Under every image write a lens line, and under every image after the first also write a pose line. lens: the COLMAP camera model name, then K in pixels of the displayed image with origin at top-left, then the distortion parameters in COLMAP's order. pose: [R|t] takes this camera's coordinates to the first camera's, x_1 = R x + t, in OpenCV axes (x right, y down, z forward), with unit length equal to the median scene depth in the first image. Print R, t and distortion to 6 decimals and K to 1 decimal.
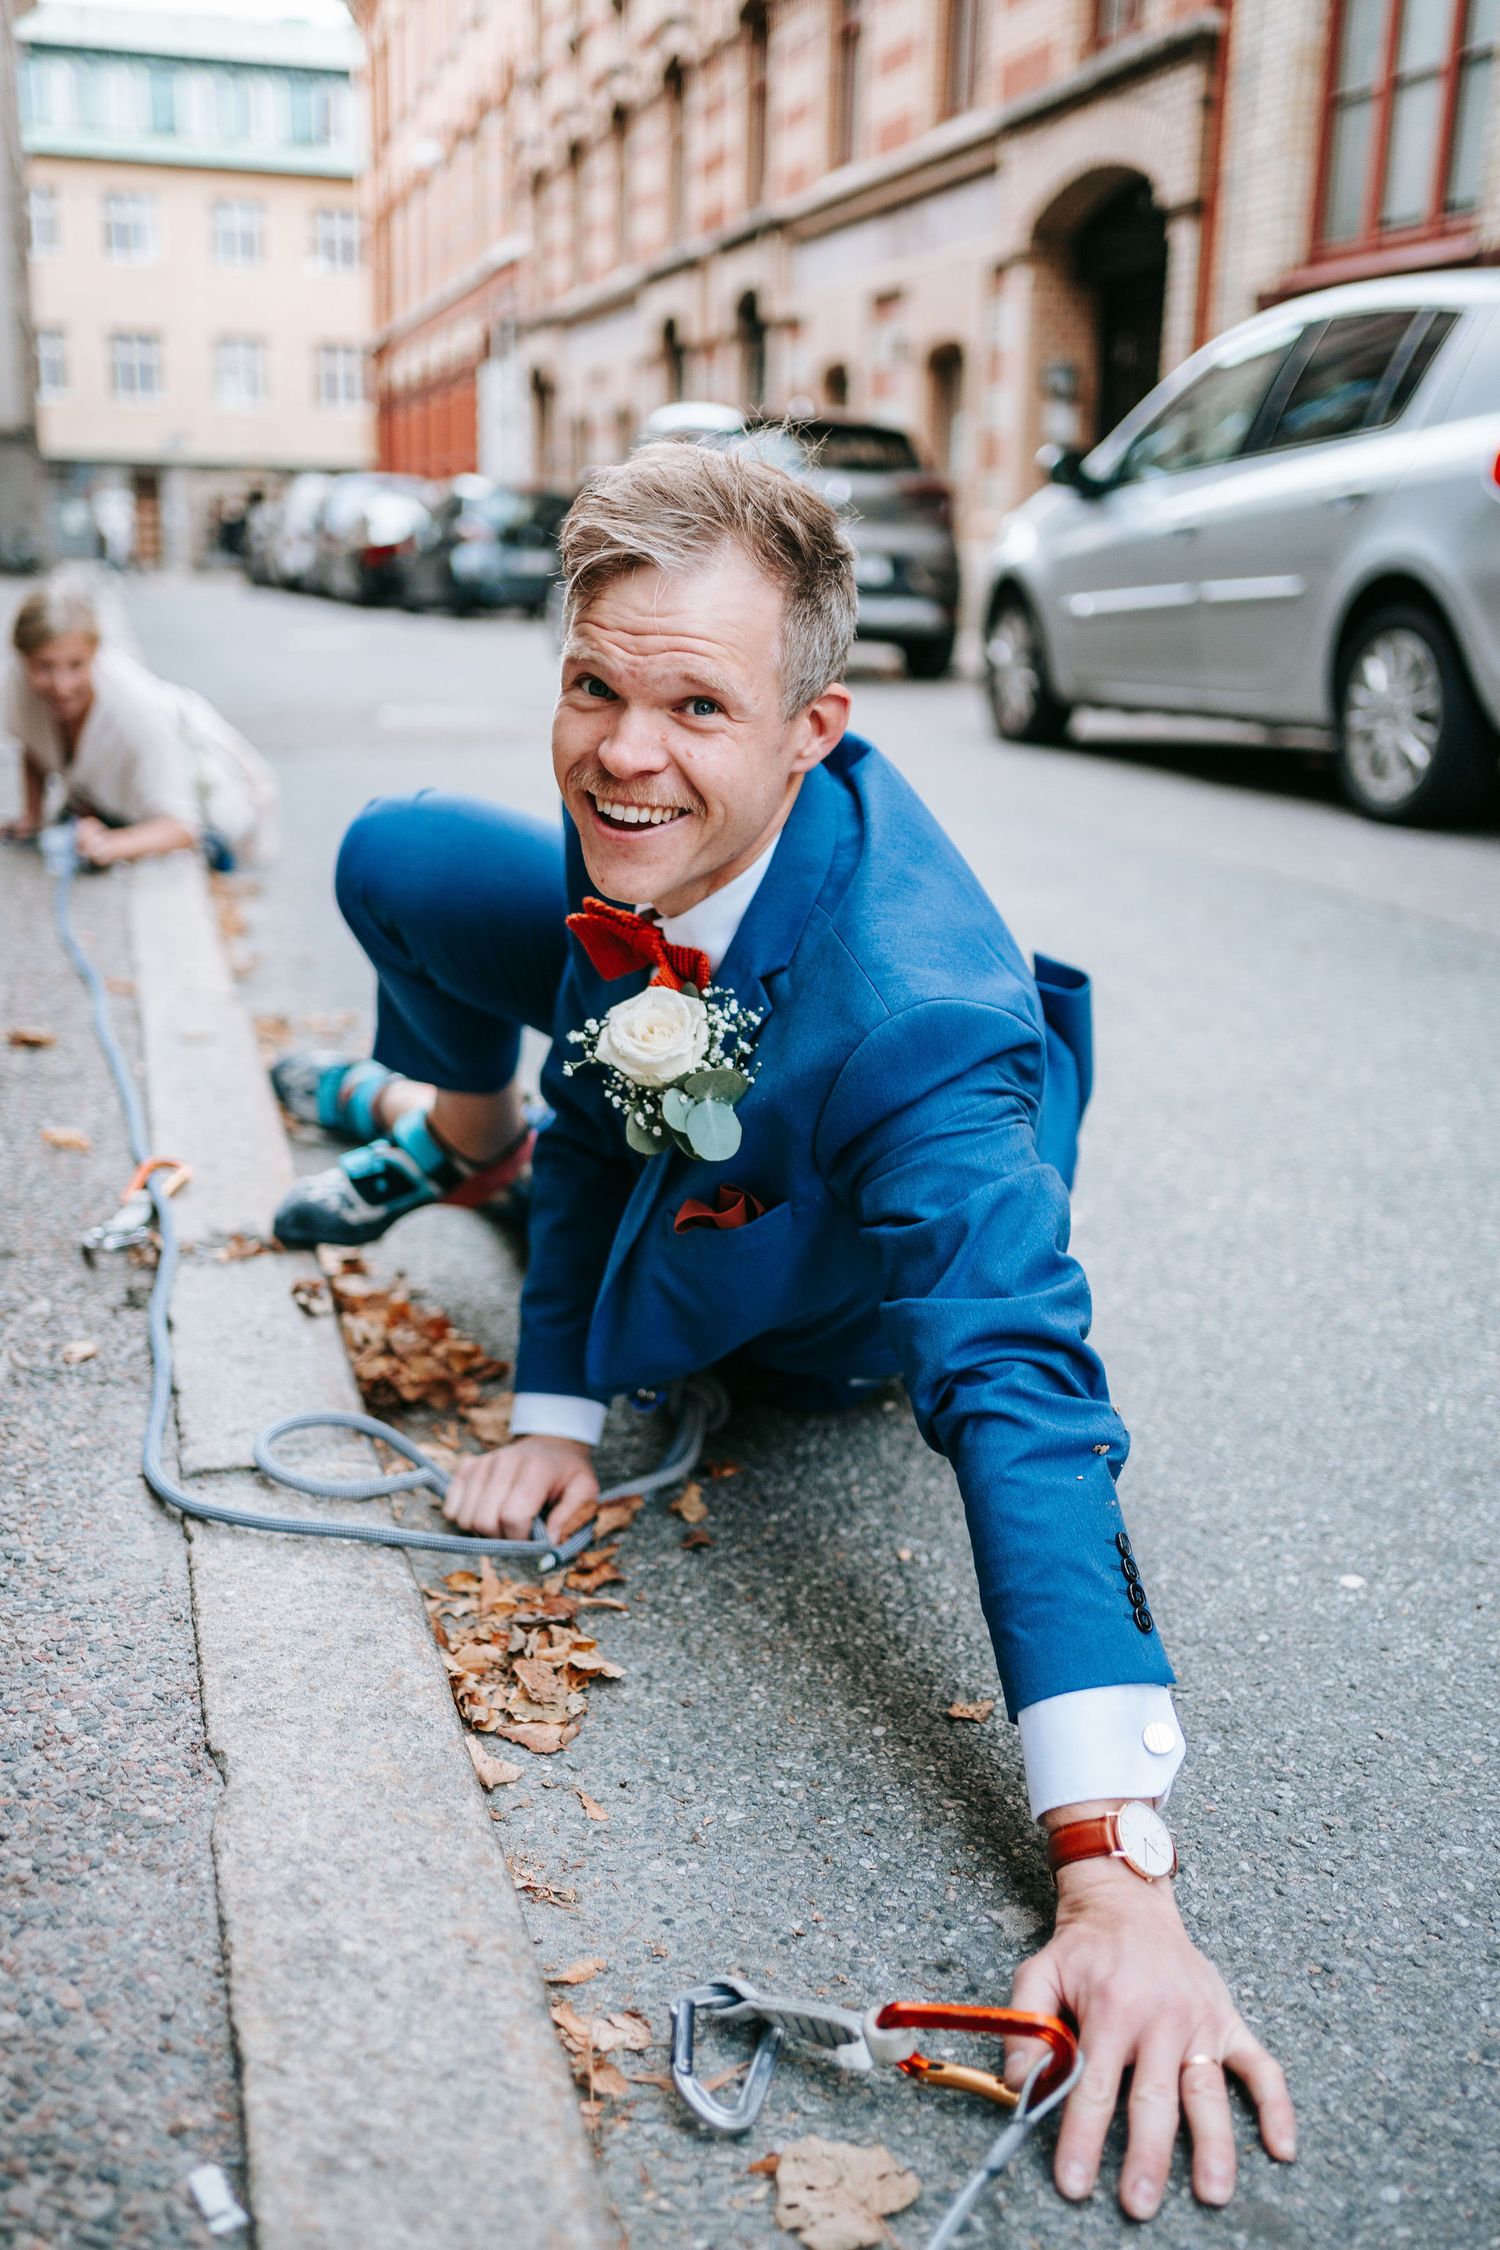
lens RADIAL K [[2227.6, 0, 739.4], [0, 2227.6, 1141.2], [0, 0, 1]] dist [-0.052106, 0.201689]
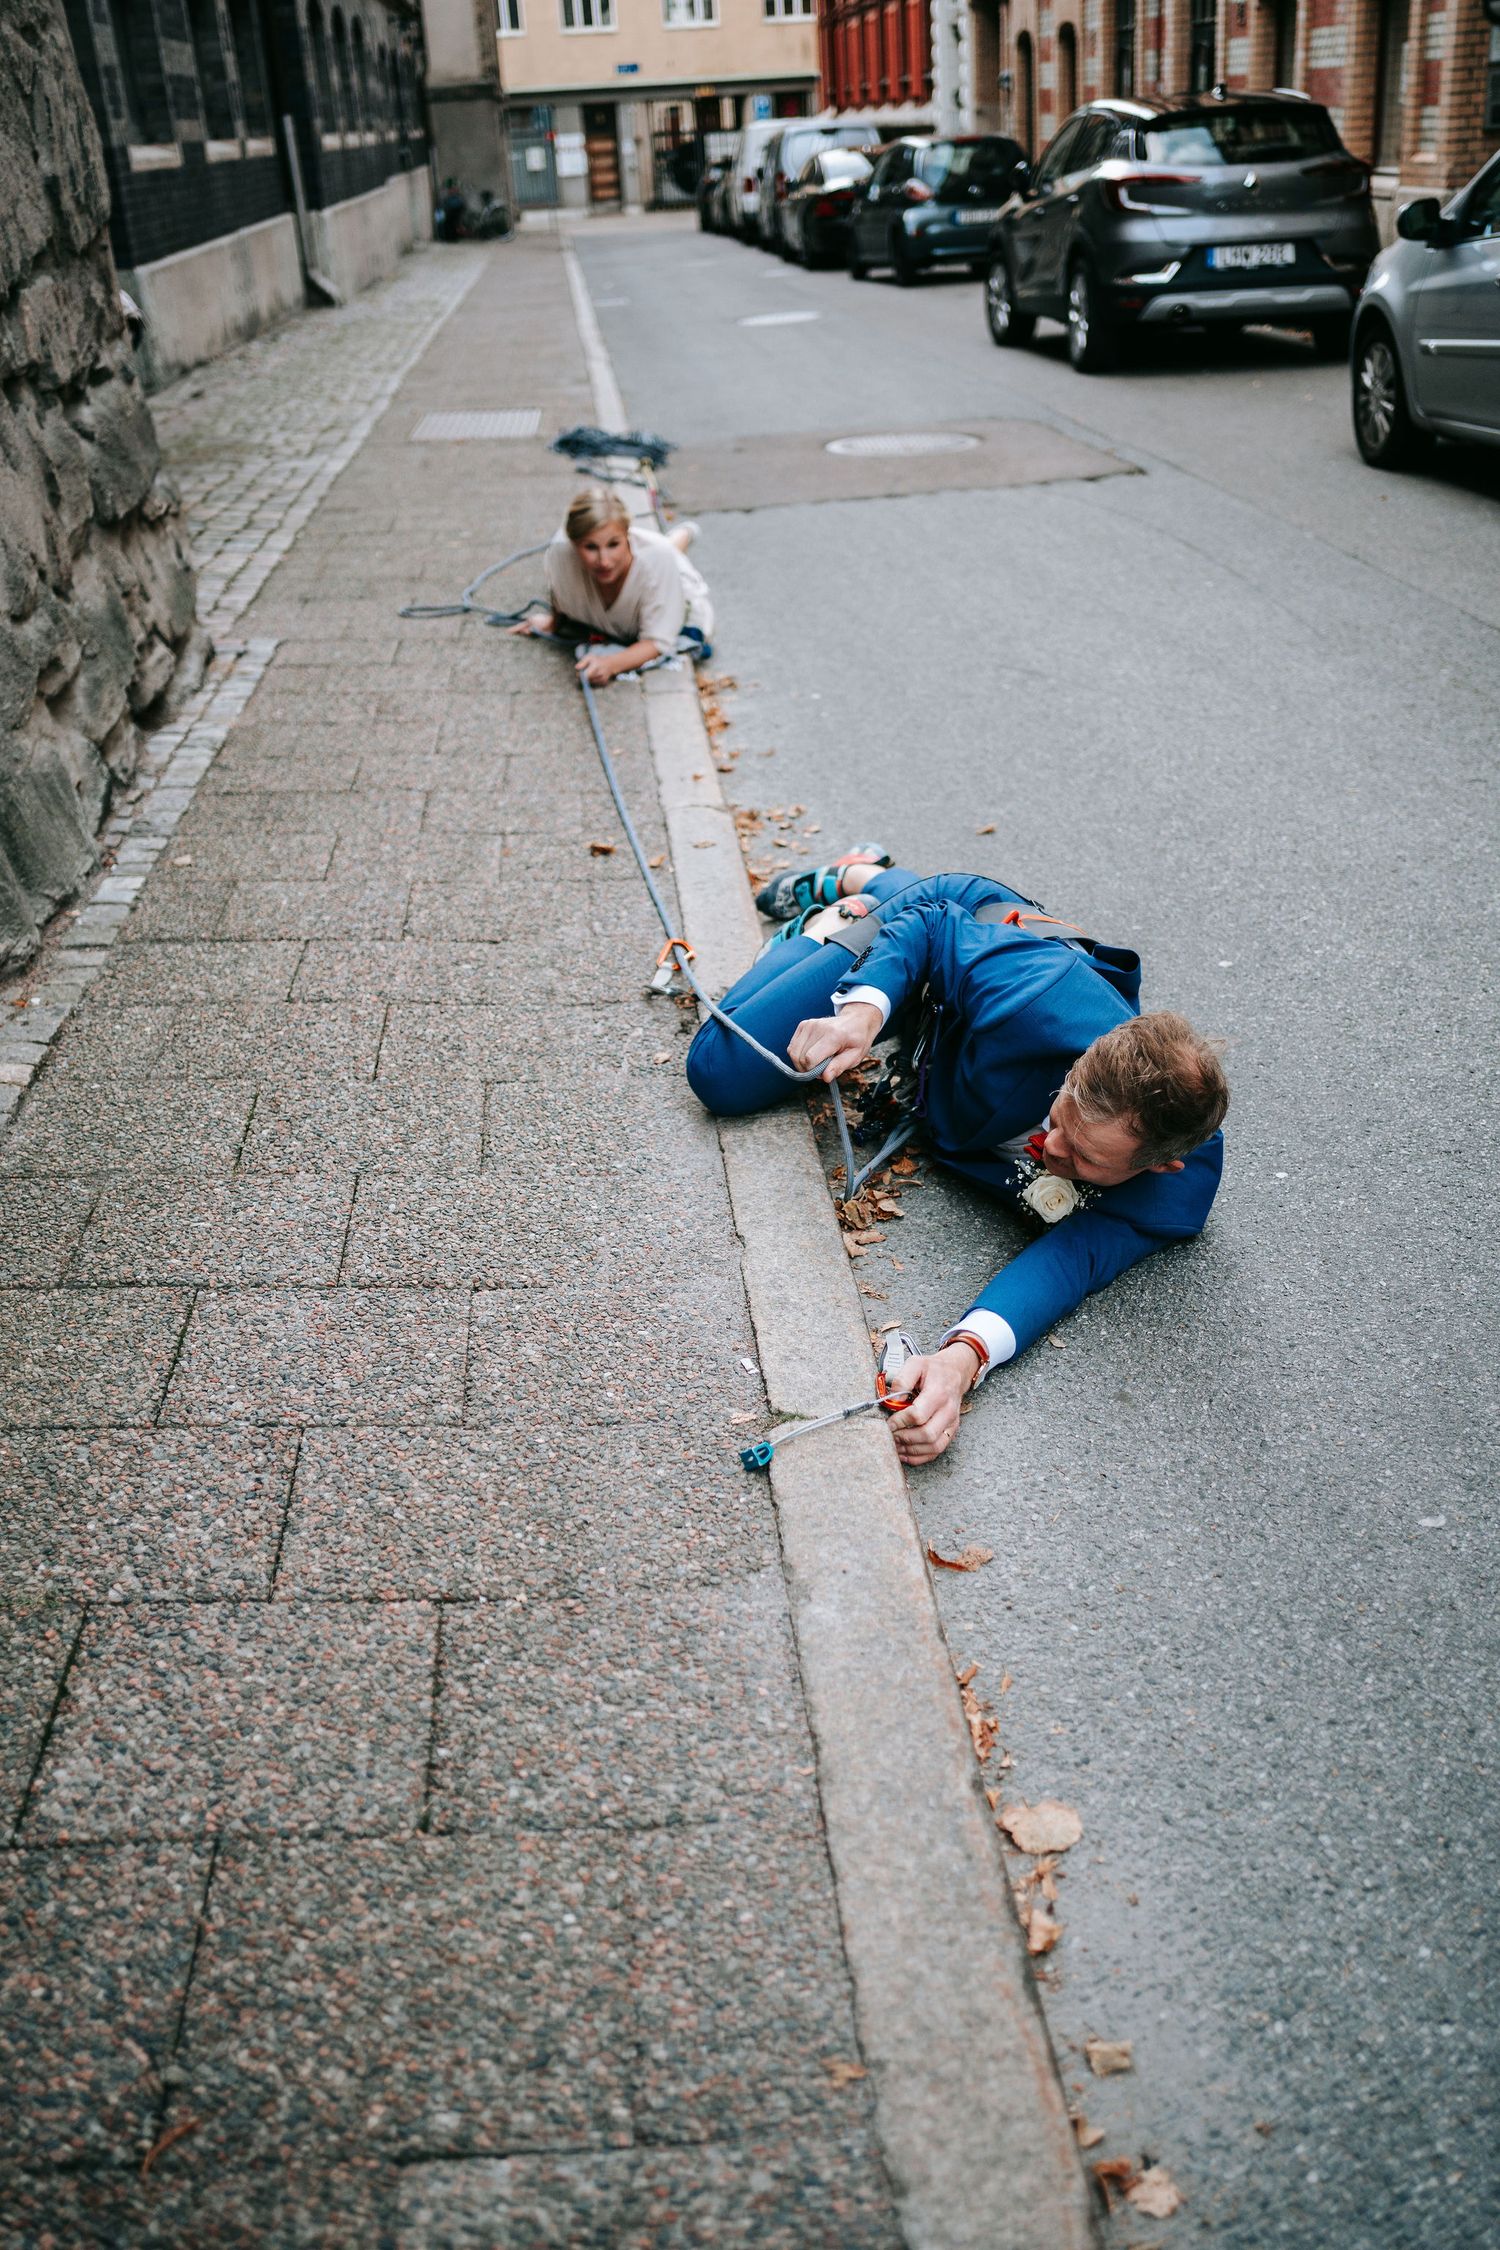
lens RADIAL K [[2227.6, 0, 739.4], [0, 2227.6, 1141.2], [0, 0, 1]] dist [-0.052106, 0.201689]
pose [[0.977991, 0.005990, -0.208562, 0.045695], [0.029626, 0.985473, 0.167228, -0.039666], [0.206534, -0.169726, 0.963606, -0.224002]]
